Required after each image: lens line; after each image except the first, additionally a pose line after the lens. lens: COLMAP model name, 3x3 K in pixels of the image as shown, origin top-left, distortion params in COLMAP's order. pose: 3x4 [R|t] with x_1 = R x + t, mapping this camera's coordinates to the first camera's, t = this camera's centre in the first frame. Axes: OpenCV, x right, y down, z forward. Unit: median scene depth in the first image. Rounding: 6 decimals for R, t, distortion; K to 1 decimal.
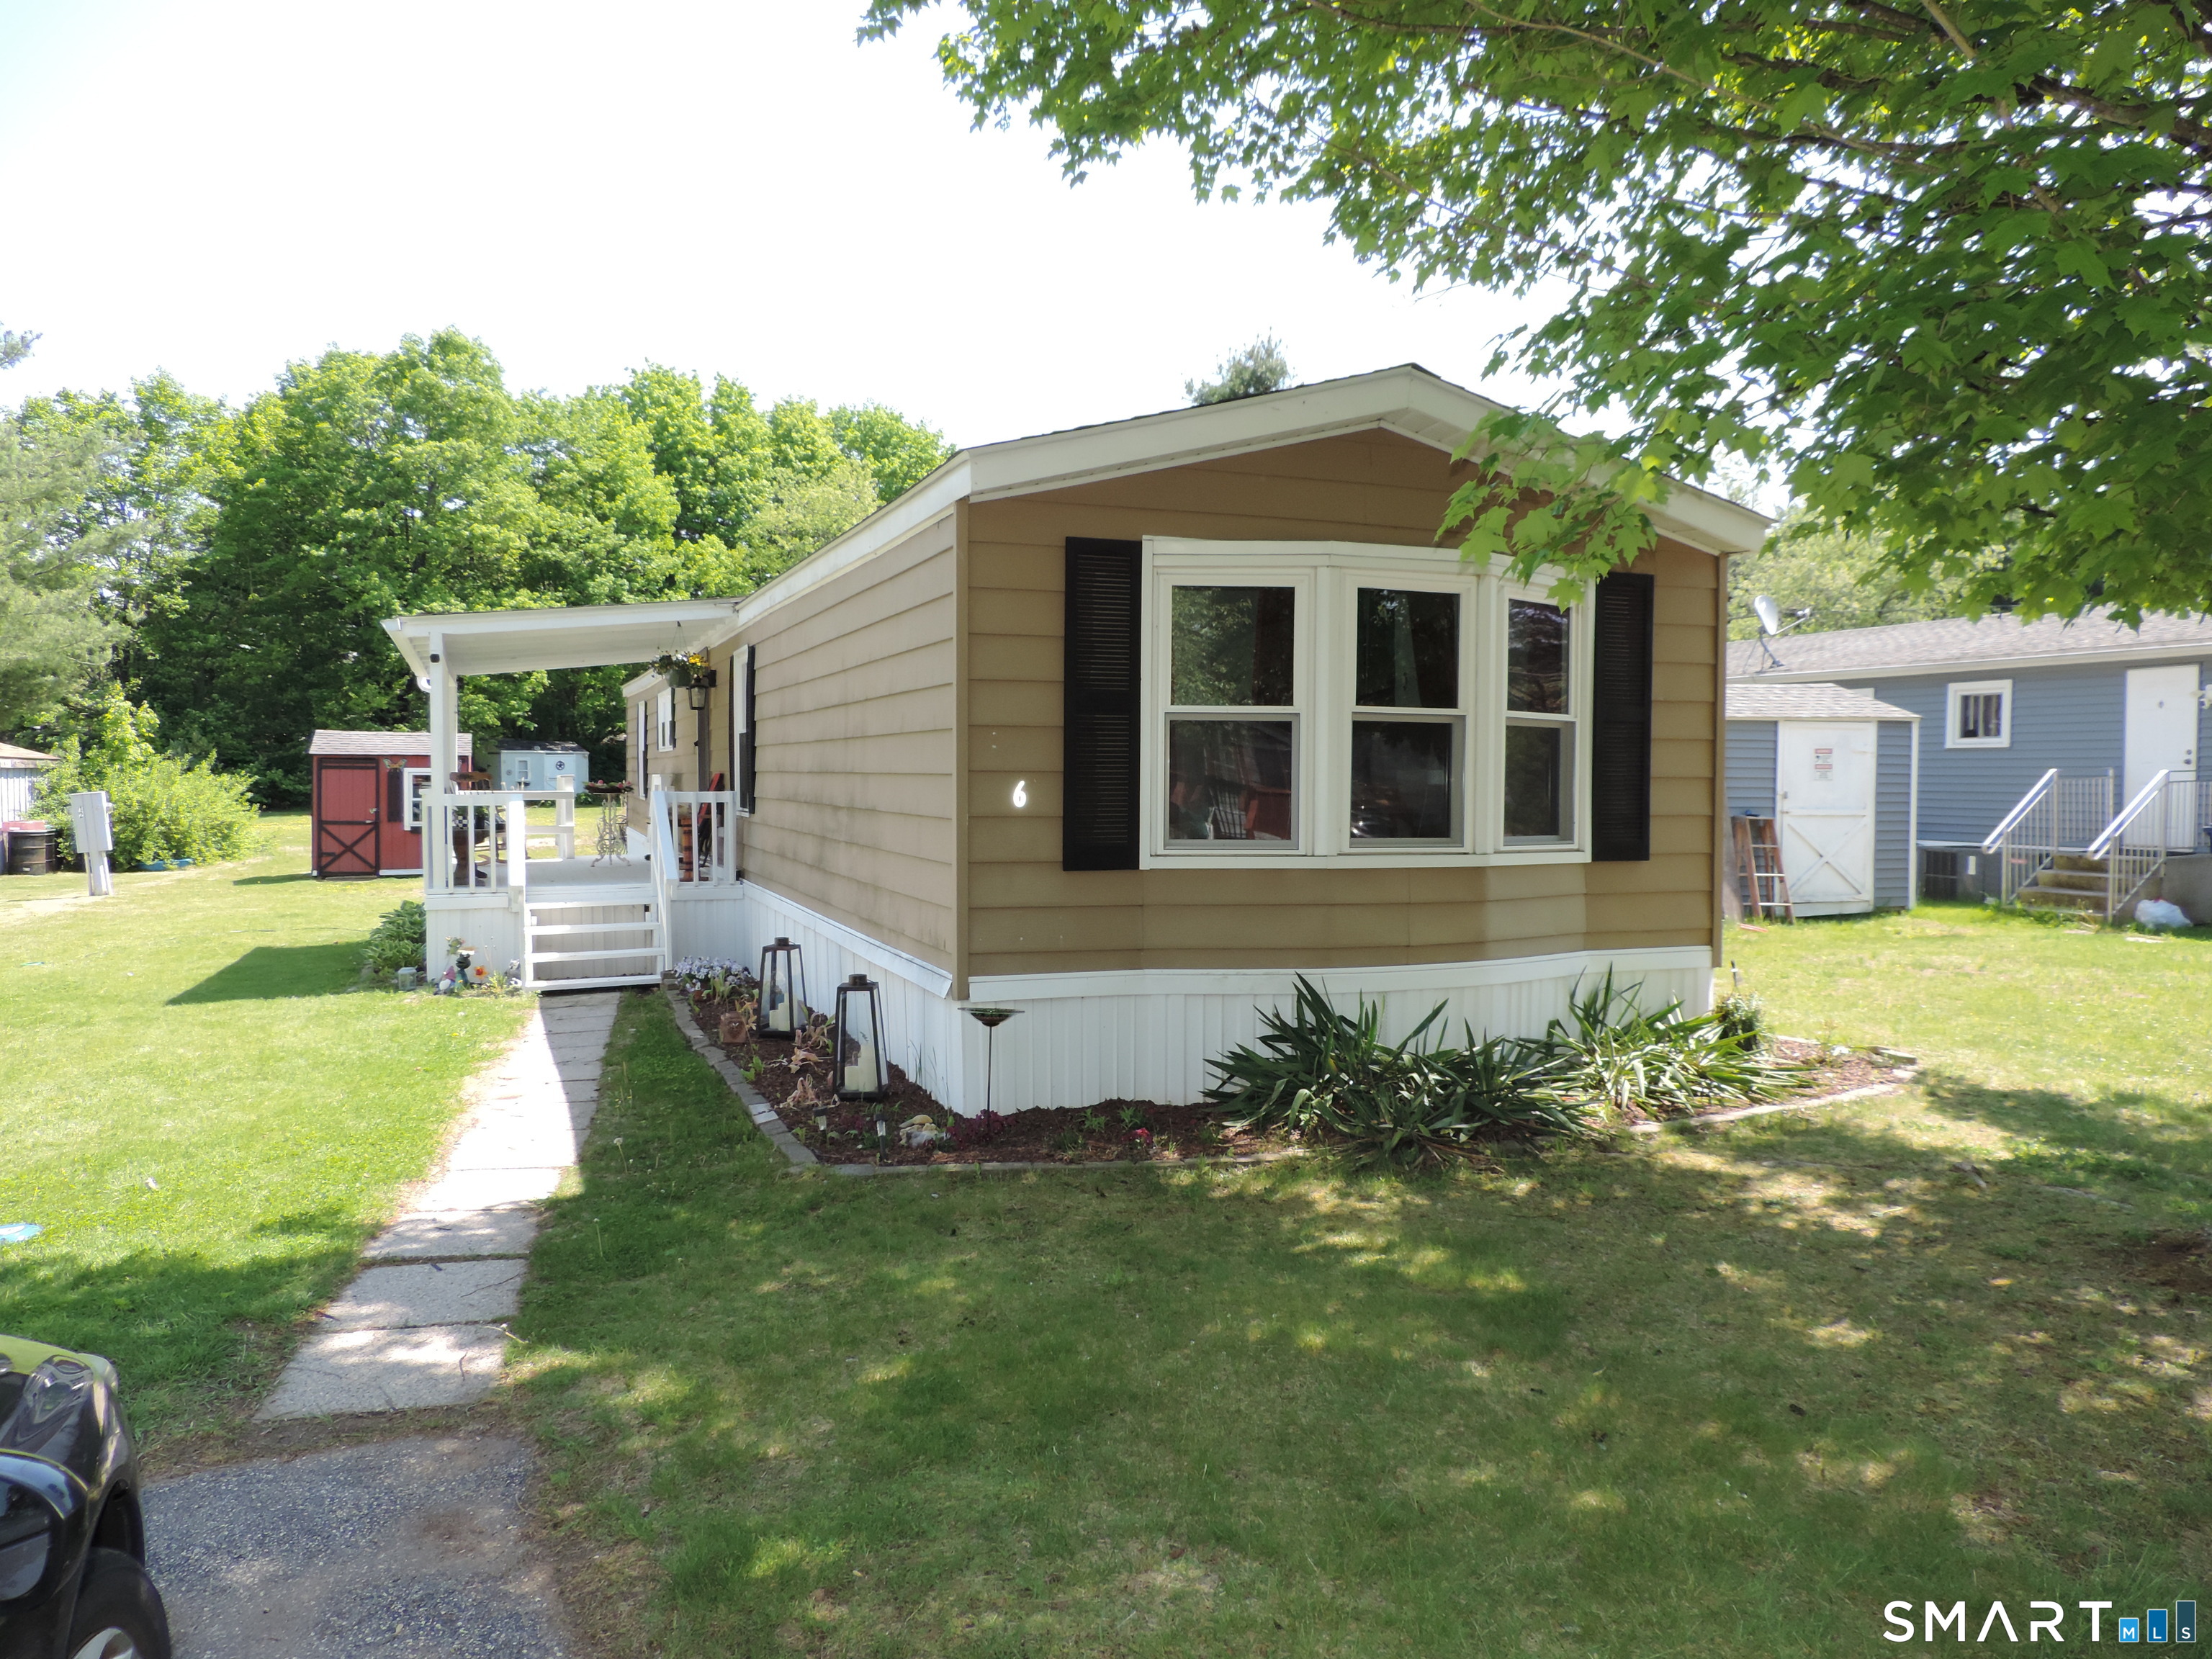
lens RADIAL K [[1584.4, 0, 1114.5], [0, 1584.4, 867.1], [0, 0, 1]] dist [-0.022806, 0.003896]
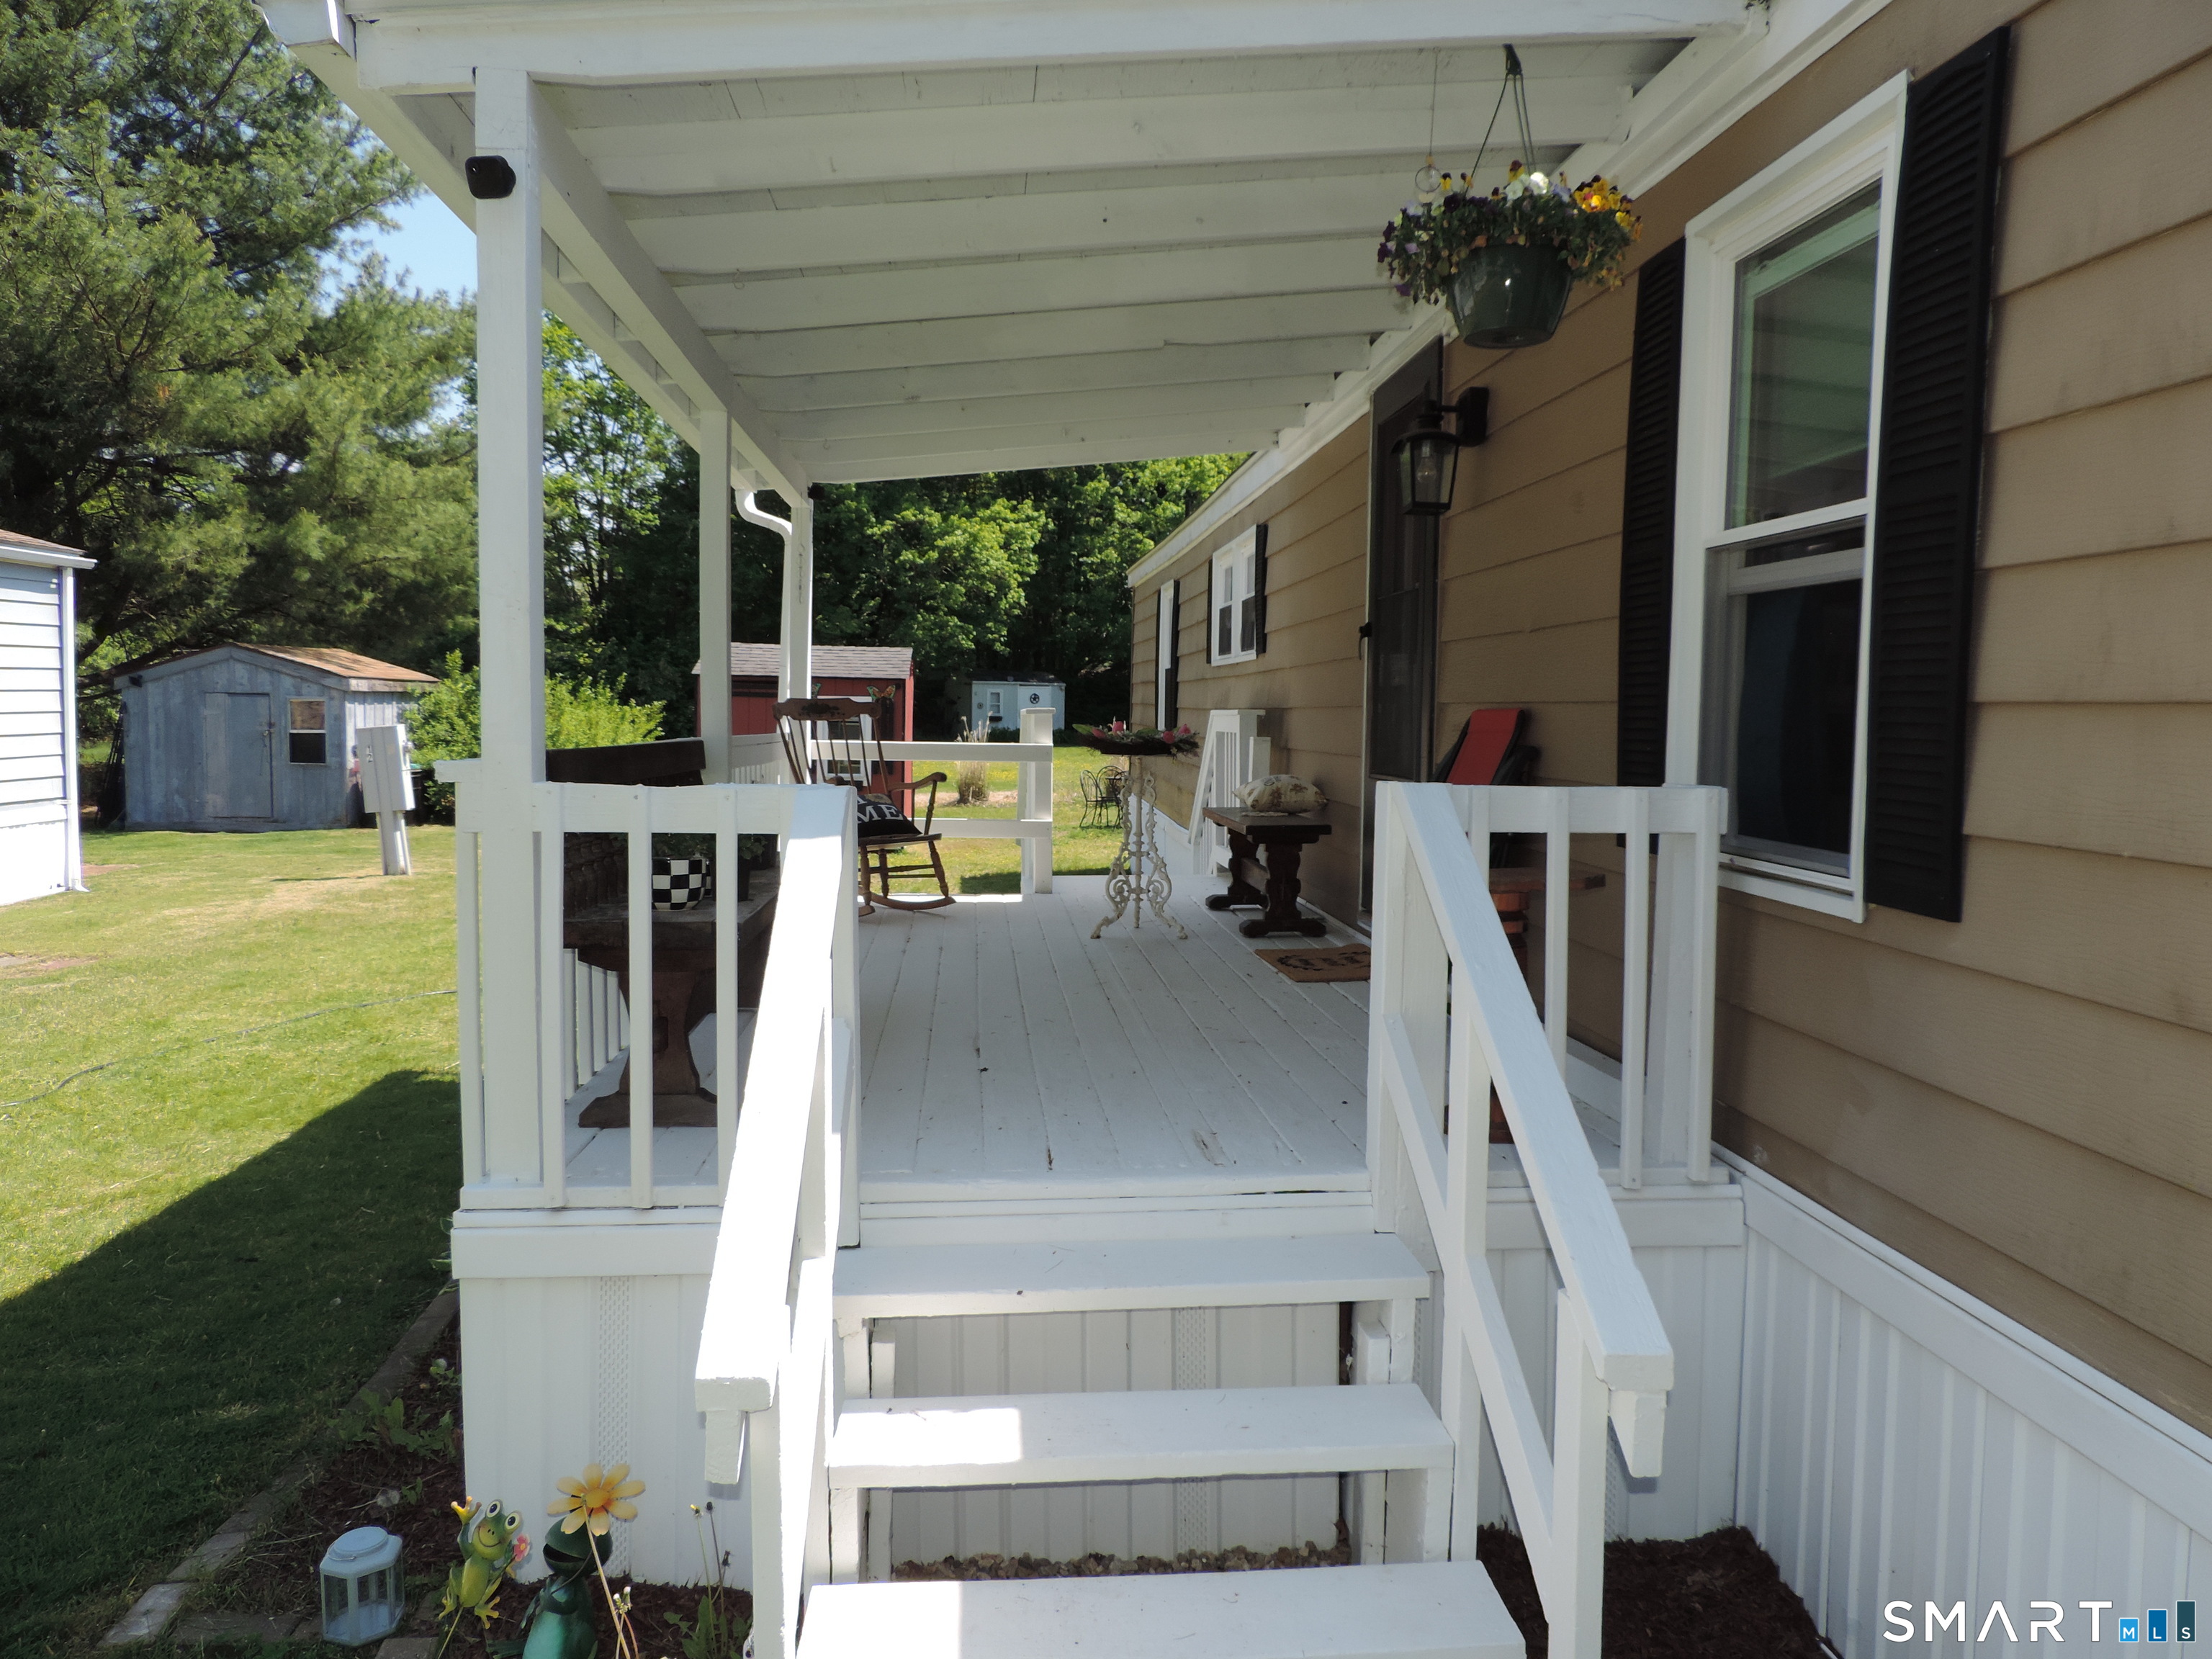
lens RADIAL K [[1569.0, 0, 1106.0], [0, 1569.0, 829.5], [0, 0, 1]] dist [-0.028256, 0.000029]
pose [[0.957566, 0.034075, -0.286193, -0.140183], [-0.029578, 0.999362, 0.020024, -0.023309], [0.286693, -0.010709, 0.957963, 0.403638]]
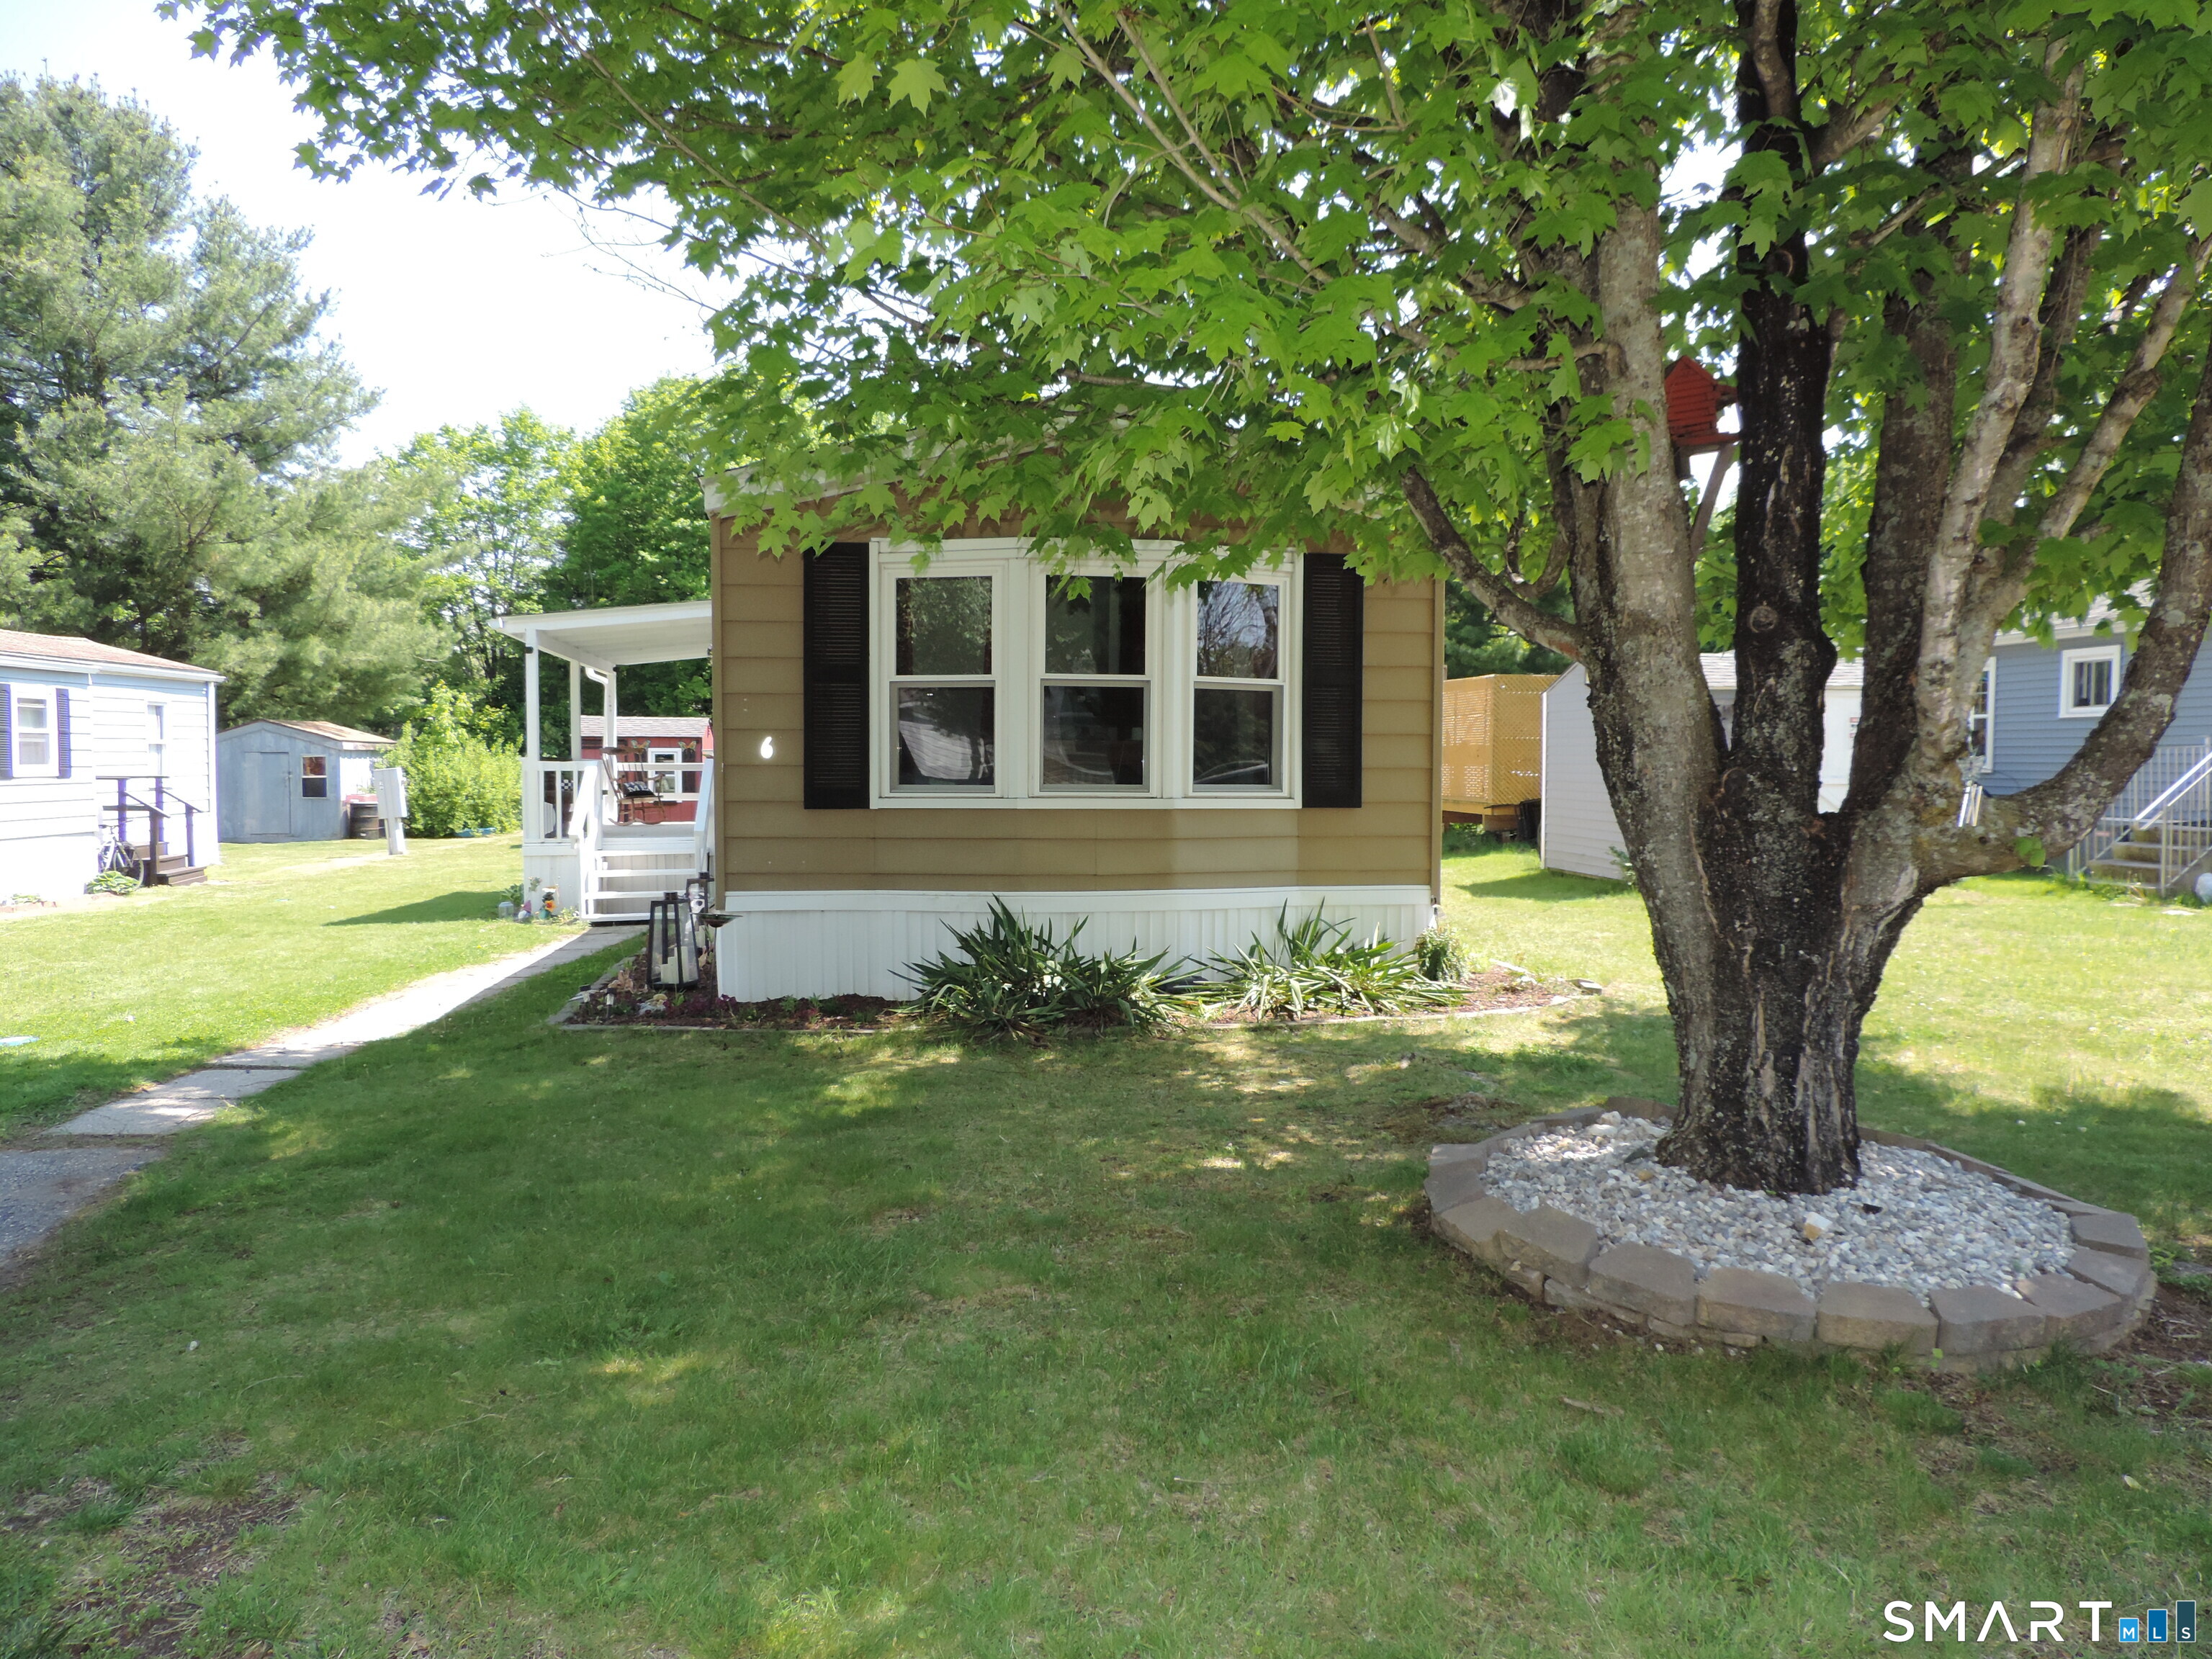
lens RADIAL K [[1584.4, 0, 1114.5], [0, 1584.4, 867.1], [0, 0, 1]] dist [-0.022806, 0.003896]
pose [[0.975558, 0.011969, -0.219414, 0.140651], [-0.010225, 0.999906, 0.009084, 0.010063], [0.219503, -0.006619, 0.975589, -0.048046]]
